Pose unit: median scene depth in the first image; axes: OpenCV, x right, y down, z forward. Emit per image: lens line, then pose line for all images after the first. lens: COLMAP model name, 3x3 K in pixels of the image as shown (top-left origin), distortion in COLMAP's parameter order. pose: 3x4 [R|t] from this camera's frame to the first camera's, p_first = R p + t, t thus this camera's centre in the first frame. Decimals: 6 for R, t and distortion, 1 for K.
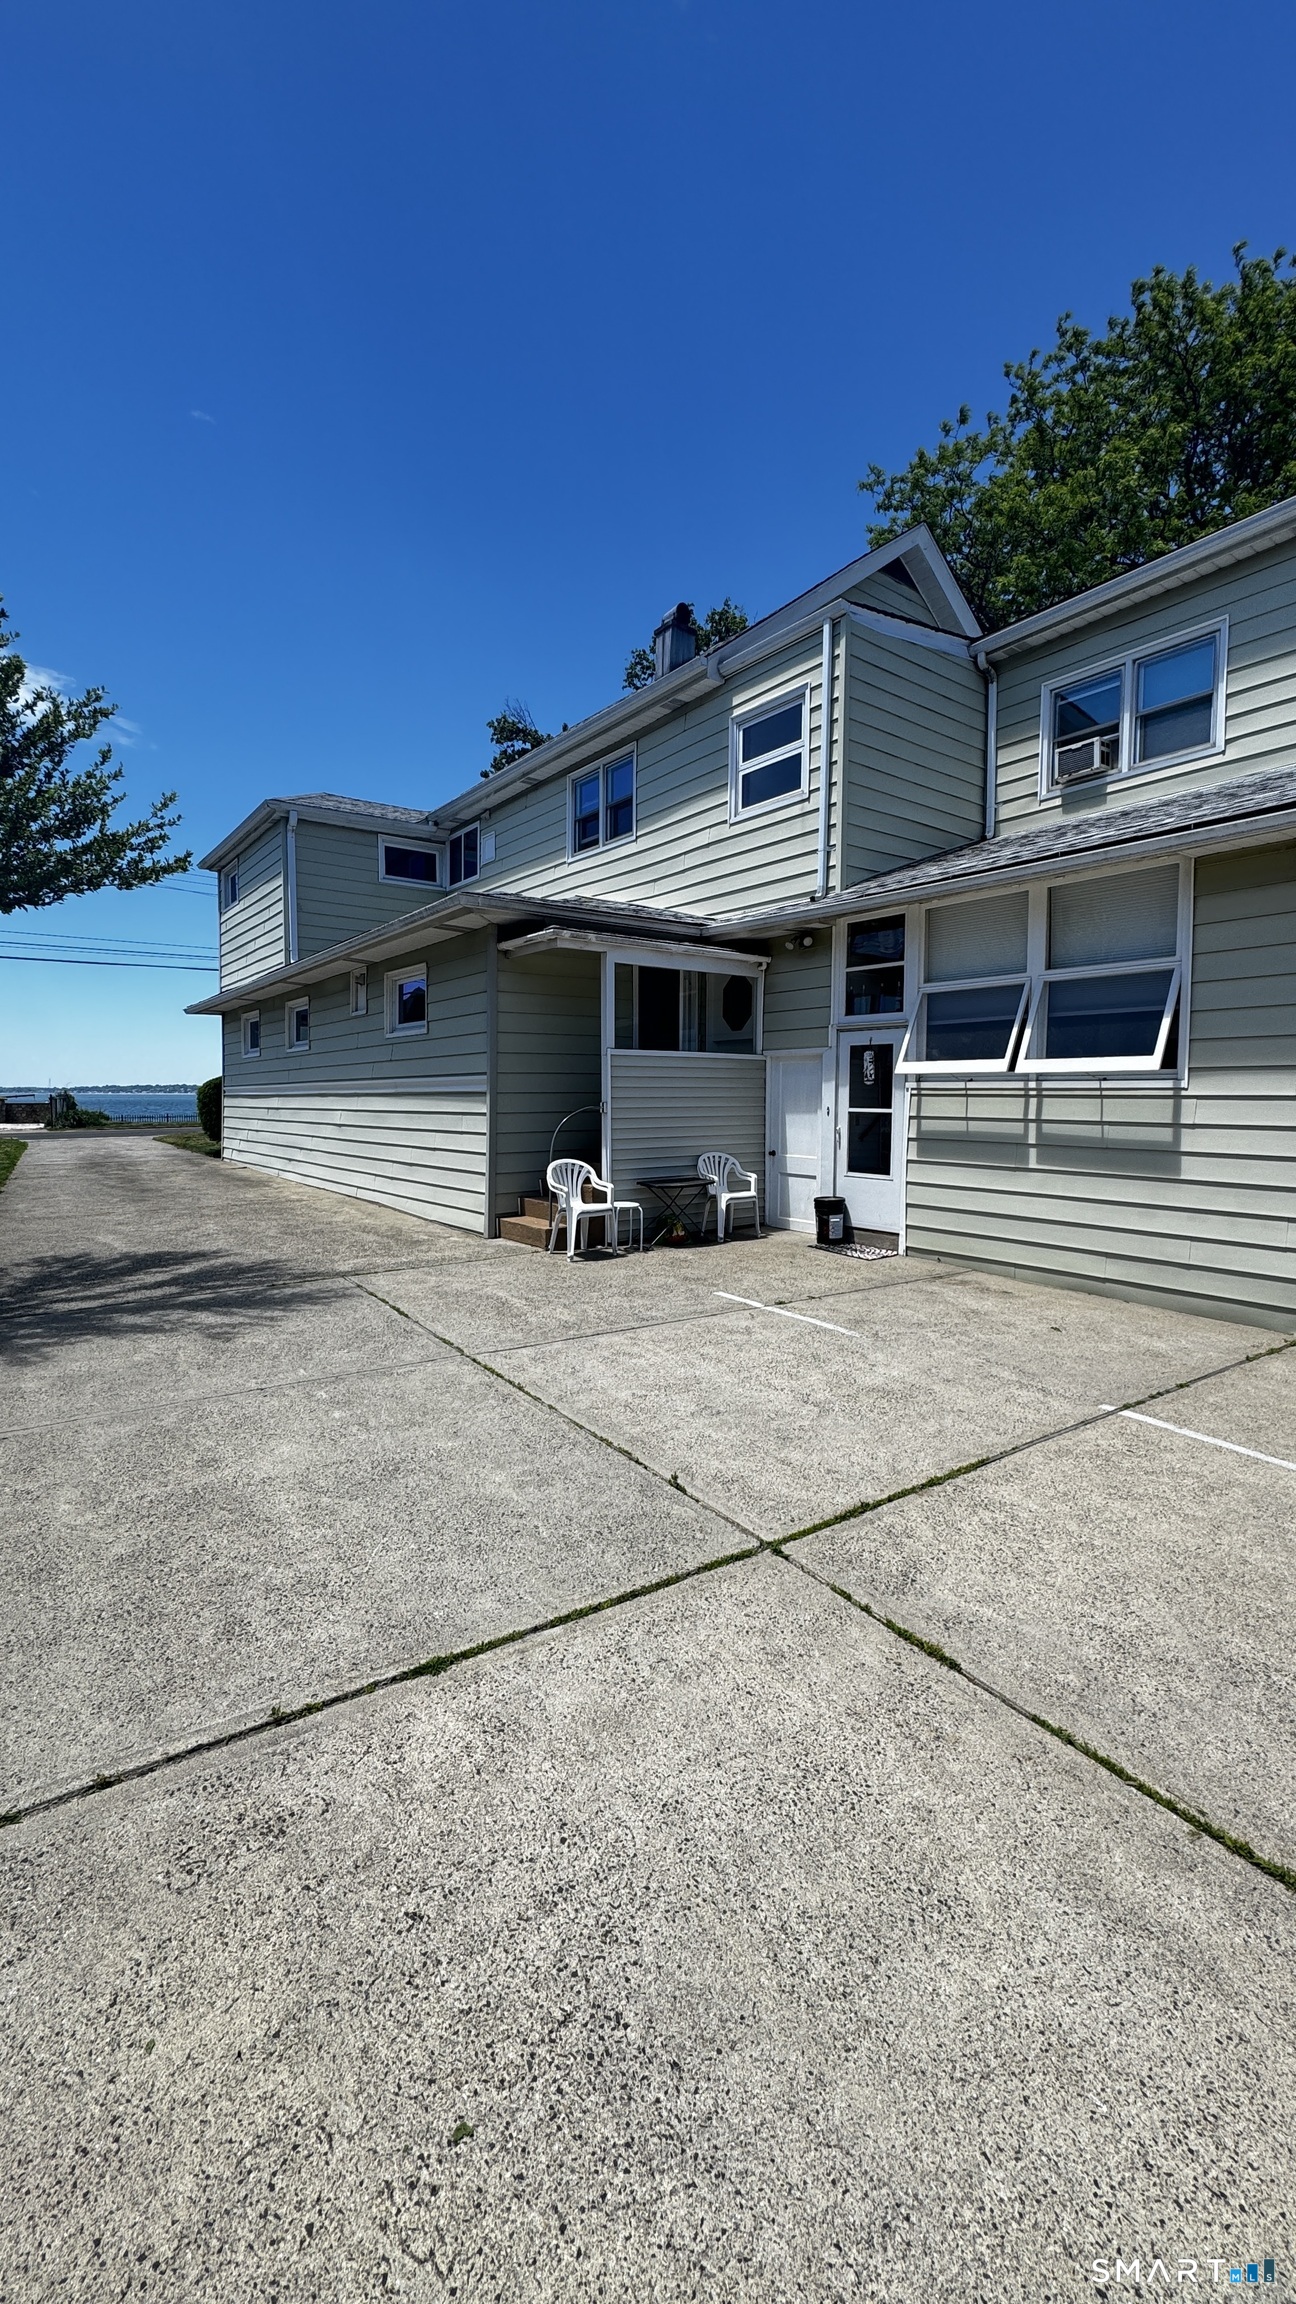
lens RADIAL K [[918.6, 0, 643.5], [0, 918.6, 1153.8], [0, 0, 1]] dist [-0.000640, 0.000360]
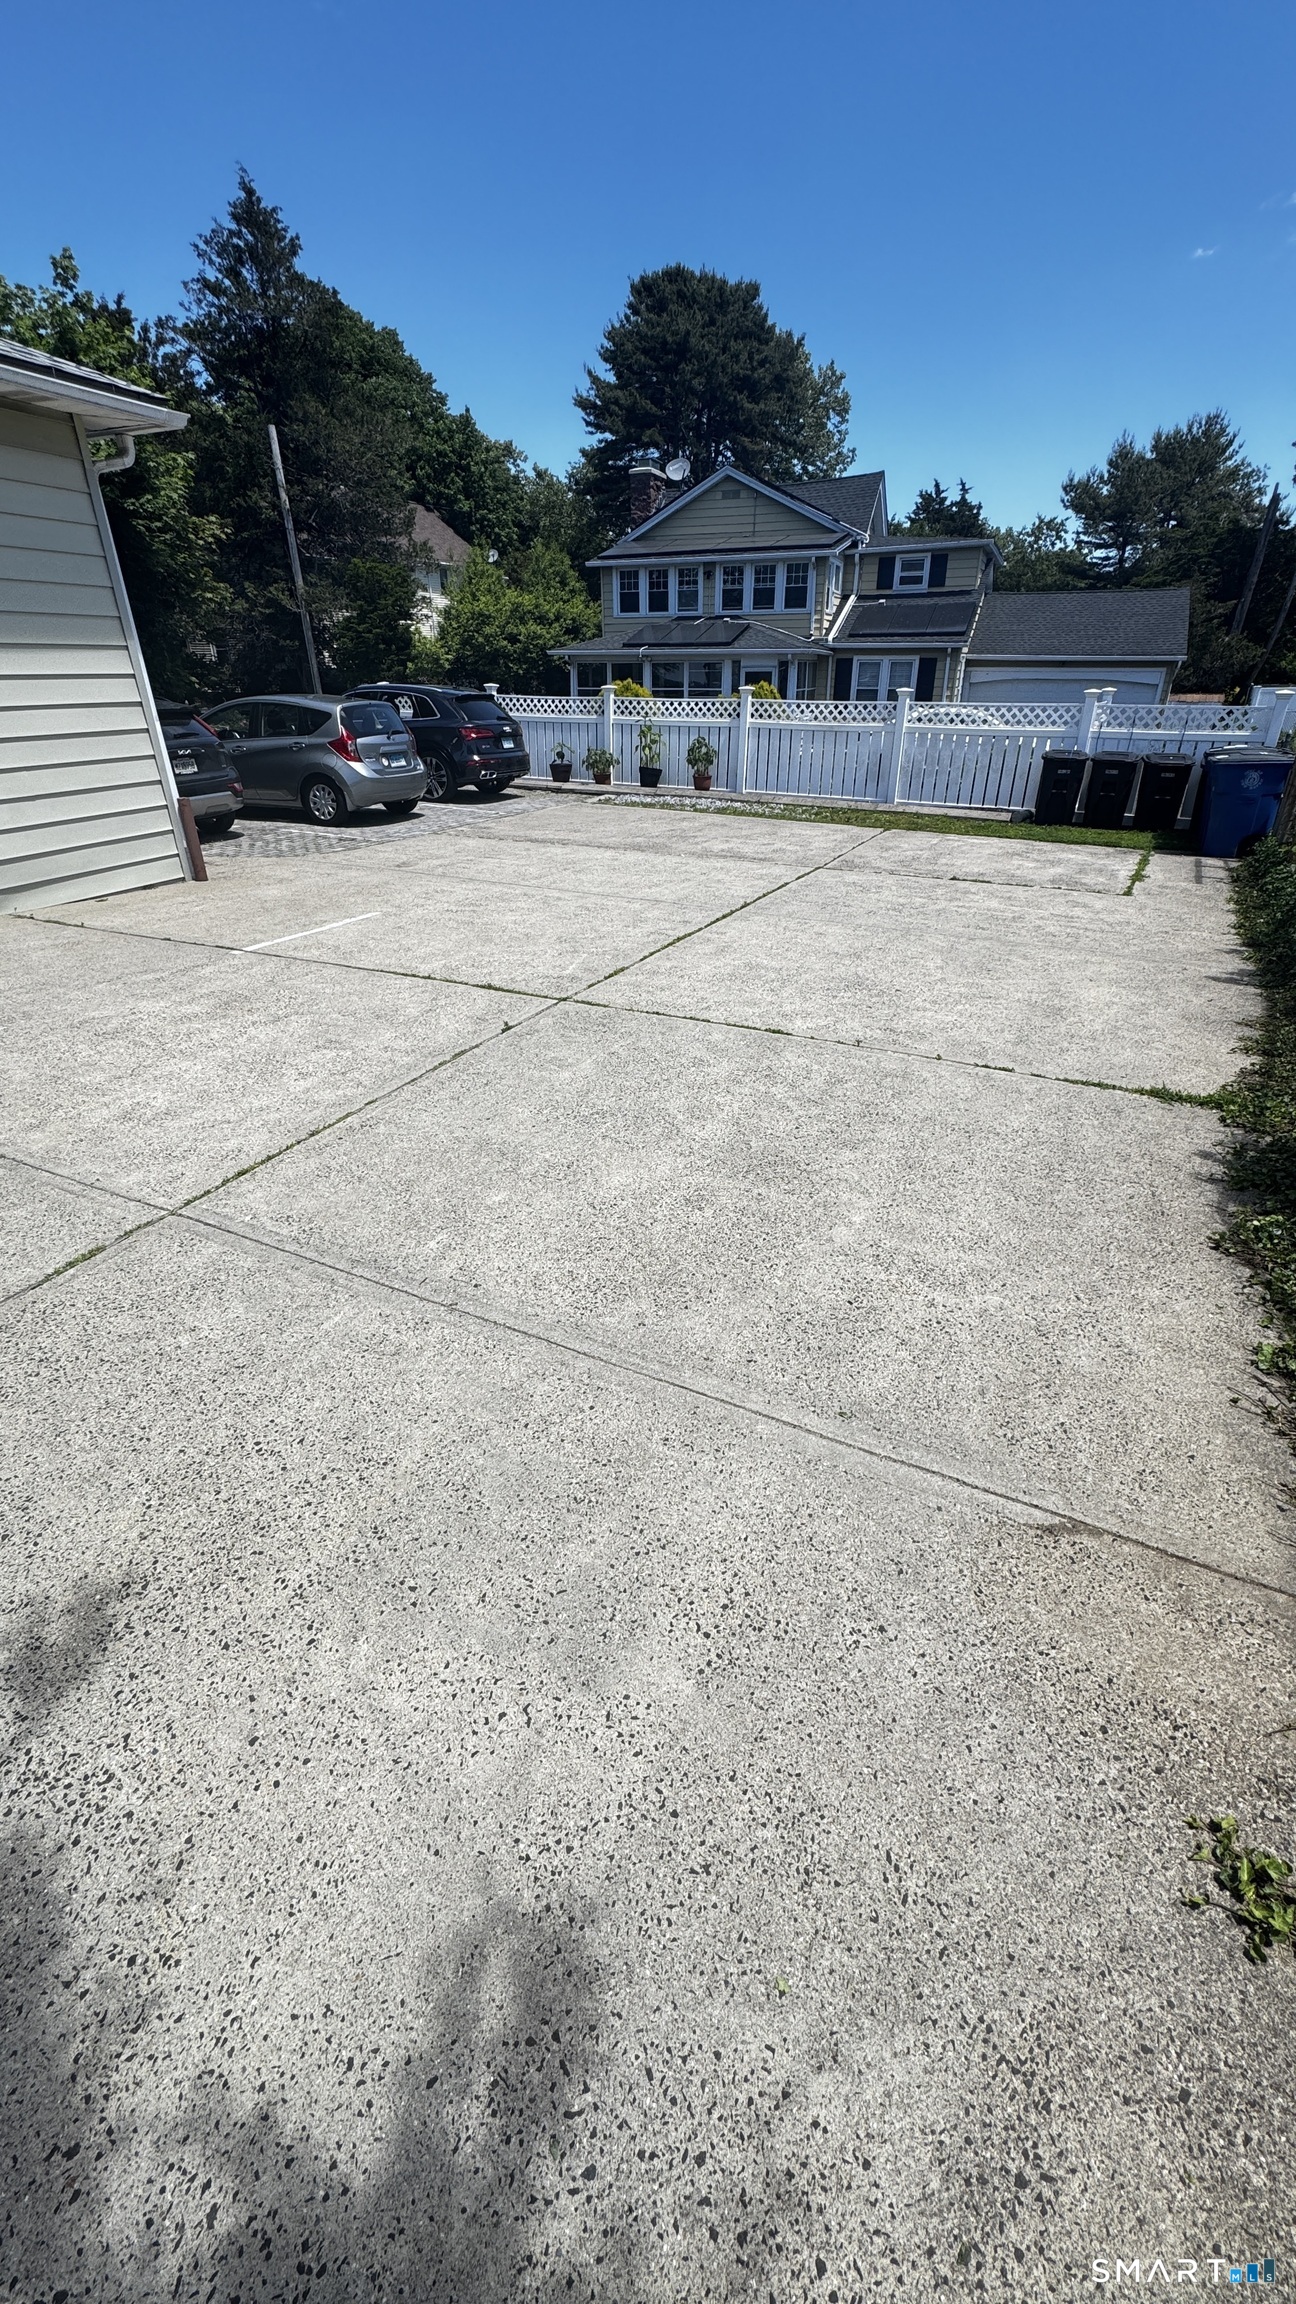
lens RADIAL K [[918.6, 0, 643.5], [0, 918.6, 1153.8], [0, 0, 1]] dist [-0.000640, 0.000360]
pose [[-0.501849, -0.406470, 0.763498, -1.031422], [0.059338, 0.864445, 0.499214, -0.100794], [-0.862917, 0.295834, -0.409702, 1.336039]]
